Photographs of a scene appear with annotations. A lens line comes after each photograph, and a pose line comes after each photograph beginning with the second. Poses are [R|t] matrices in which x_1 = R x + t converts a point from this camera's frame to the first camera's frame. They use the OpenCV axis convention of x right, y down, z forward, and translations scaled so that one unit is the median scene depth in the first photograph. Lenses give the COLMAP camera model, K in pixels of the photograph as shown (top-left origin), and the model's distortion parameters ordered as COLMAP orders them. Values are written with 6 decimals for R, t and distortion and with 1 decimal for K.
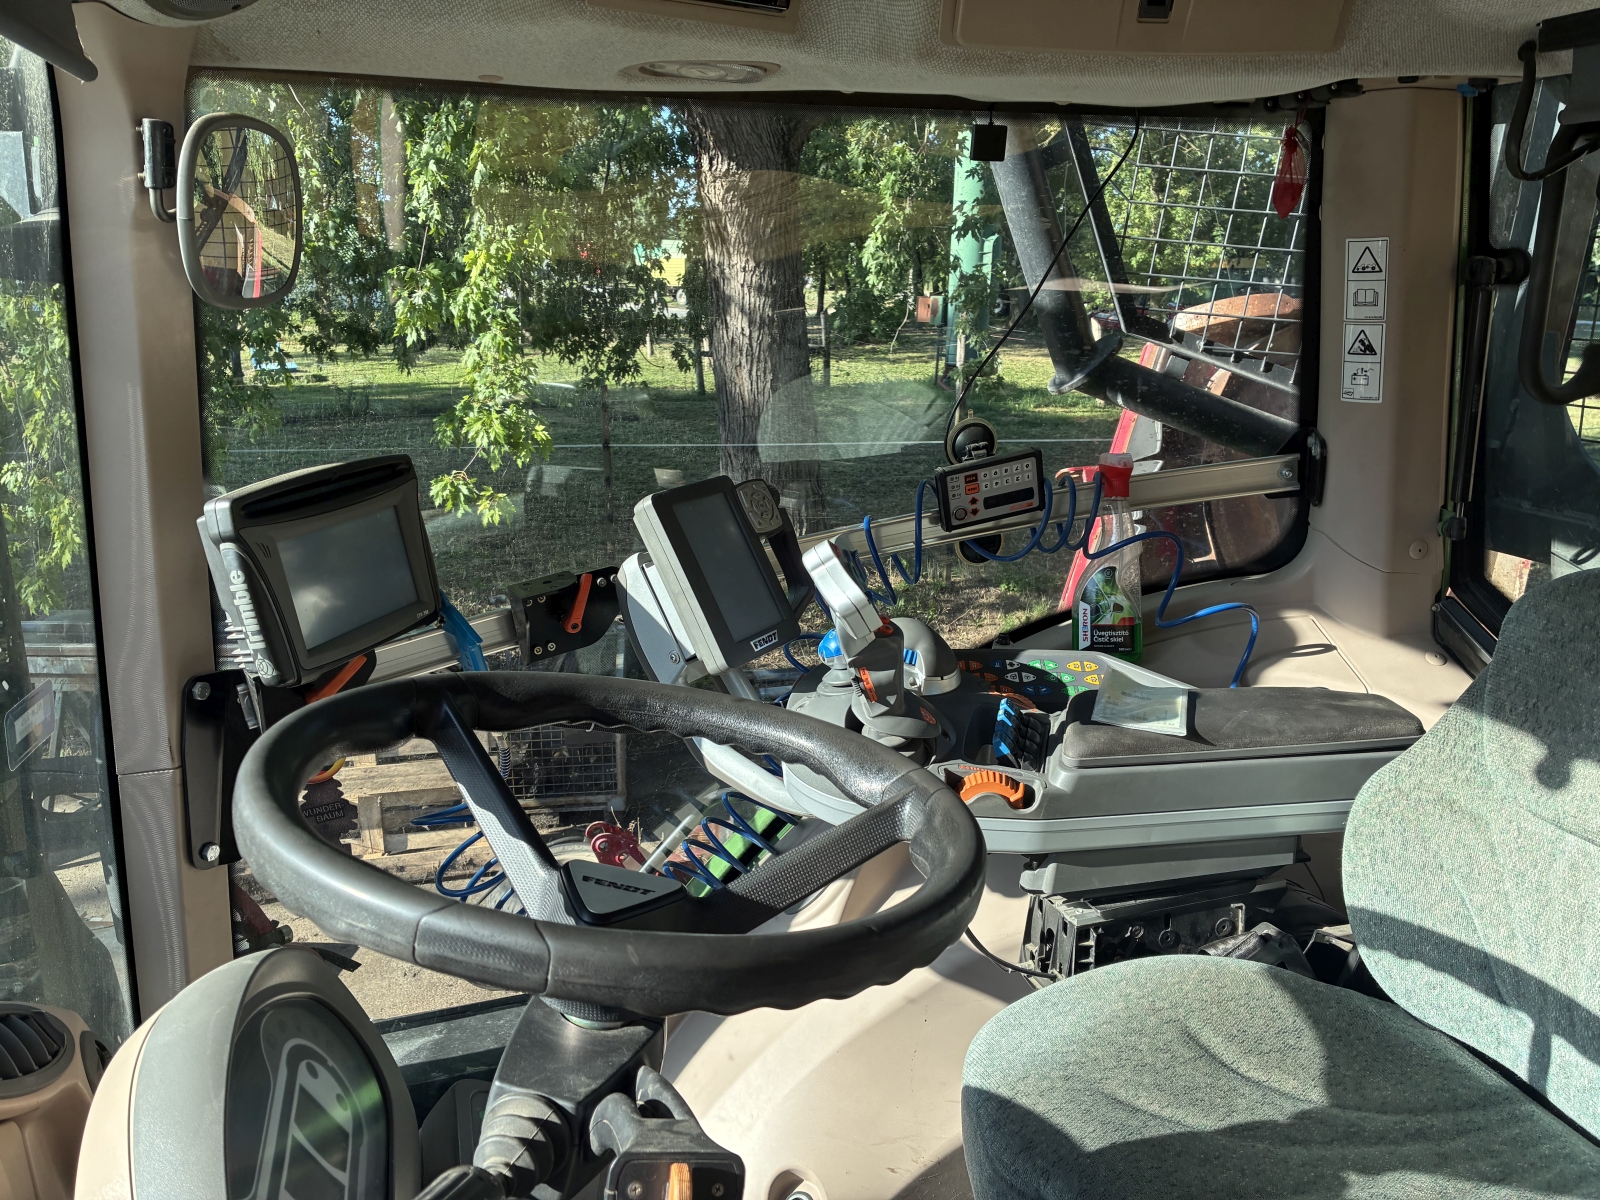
lens RADIAL K [[1215.1, 0, 779.5], [0, 1215.1, 601.6], [0, 0, 1]] dist [0.033662, 0.008294]
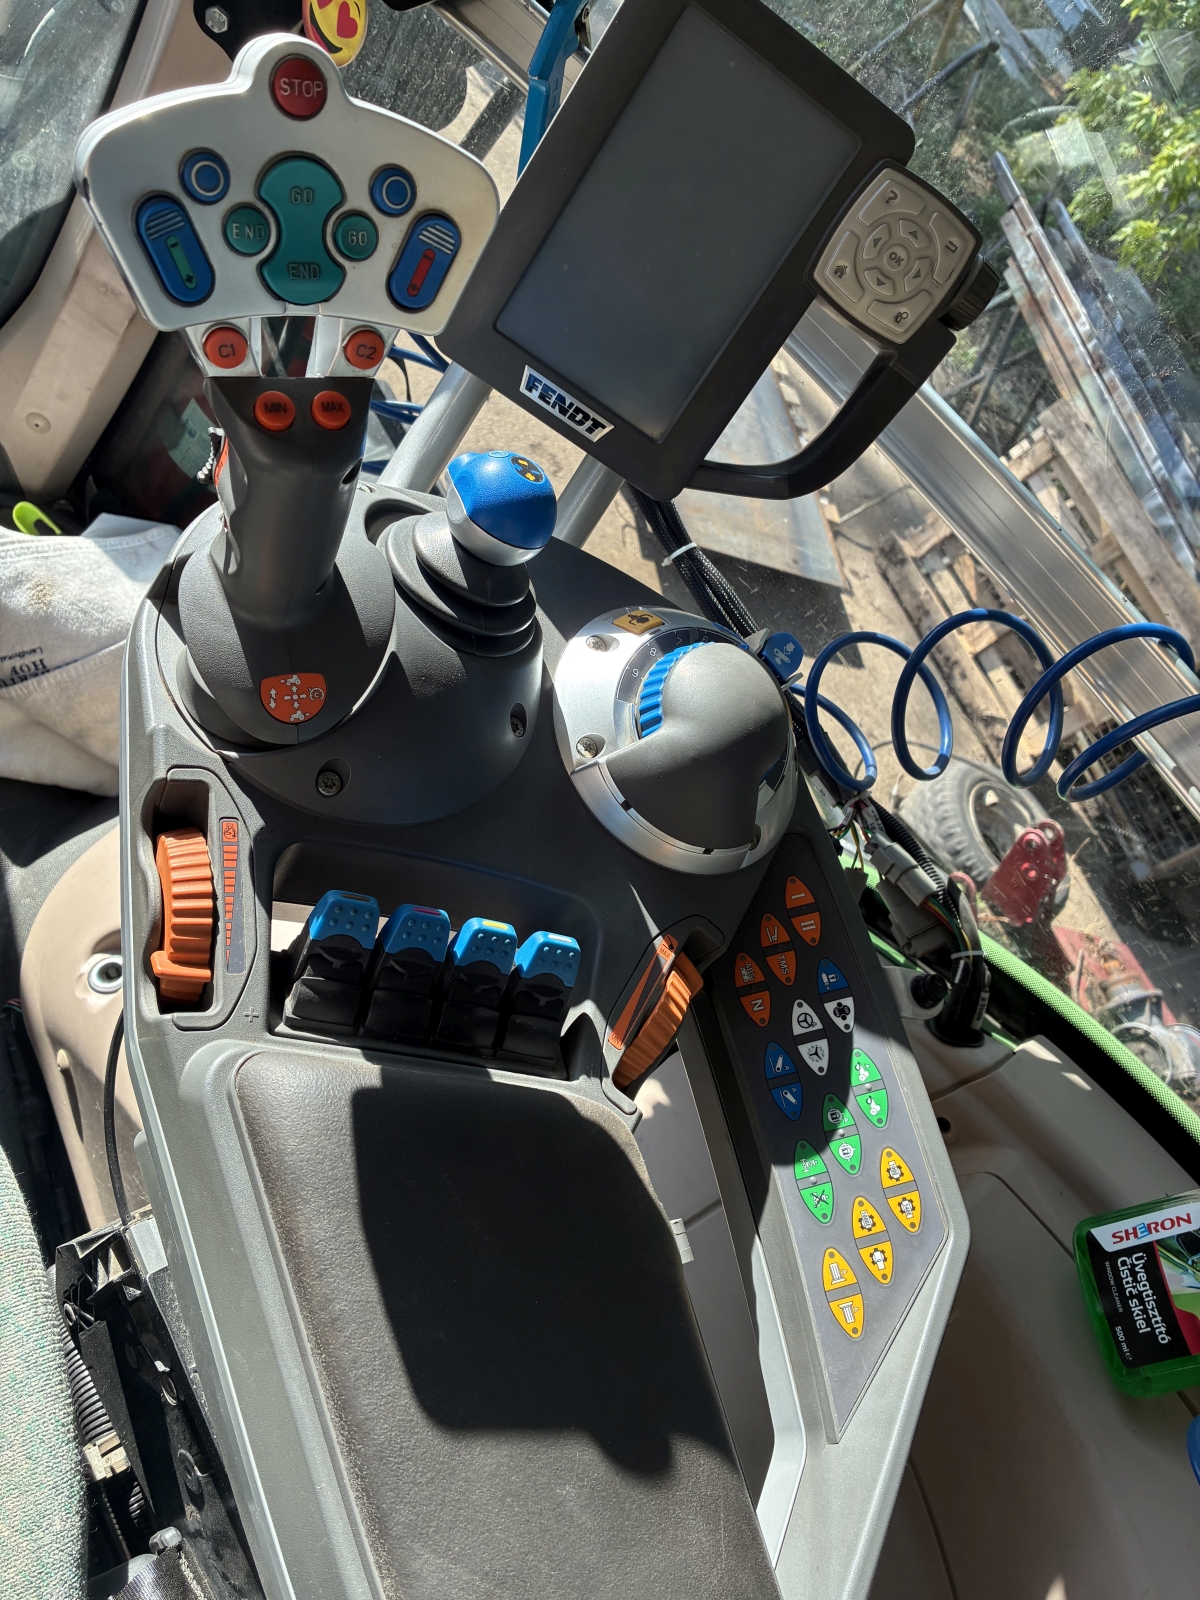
lens RADIAL K [[1222.3, 0, 600.0], [0, 1222.3, 800.0], [0, 0, 1]] dist [0.002986, 0.000066]
pose [[0.222909, 0.880848, -0.417634, 0.330433], [-0.709517, 0.440385, 0.550134, -0.173759], [0.668504, 0.173688, 0.723142, 0.746323]]
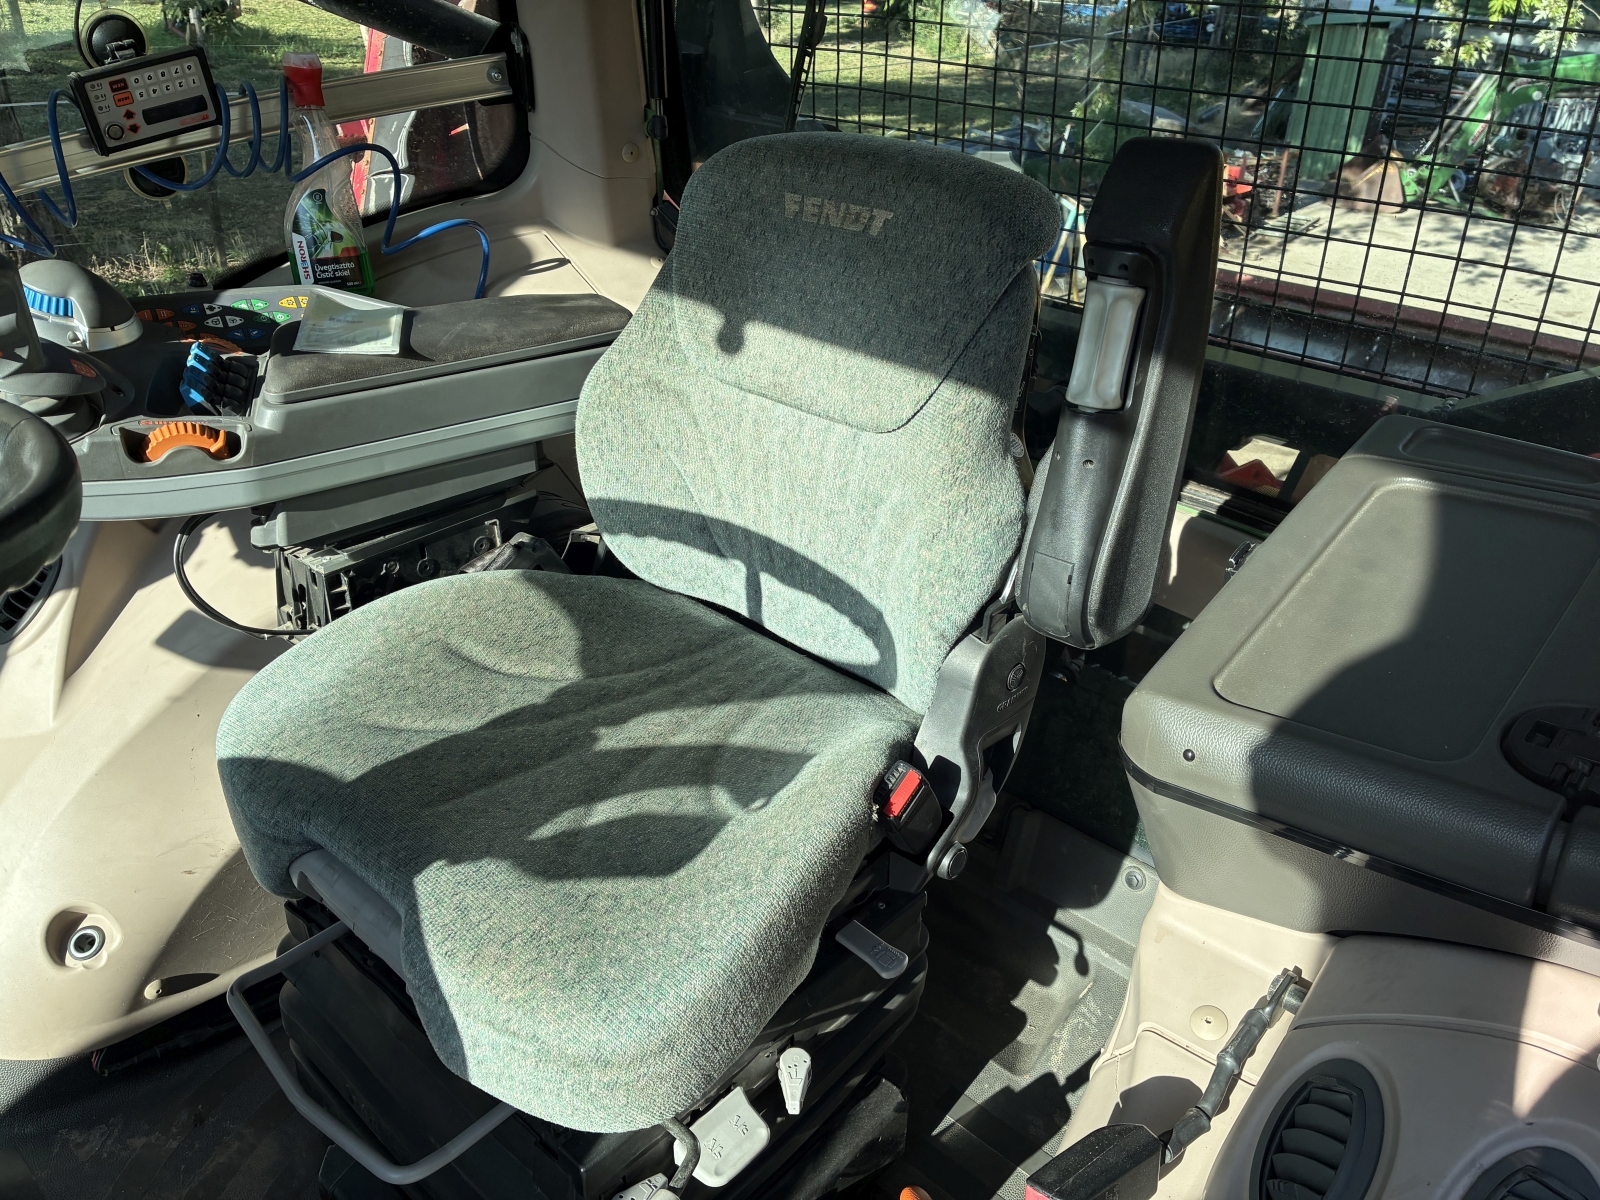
lens RADIAL K [[1215.1, 0, 779.5], [0, 1215.1, 601.6], [0, 0, 1]] dist [0.033662, 0.008294]
pose [[0.863266, -0.221947, 0.453333, 0.114439], [0.104552, 0.957285, 0.269582, 0.068556], [-0.493802, -0.185324, 0.849597, 0.021087]]
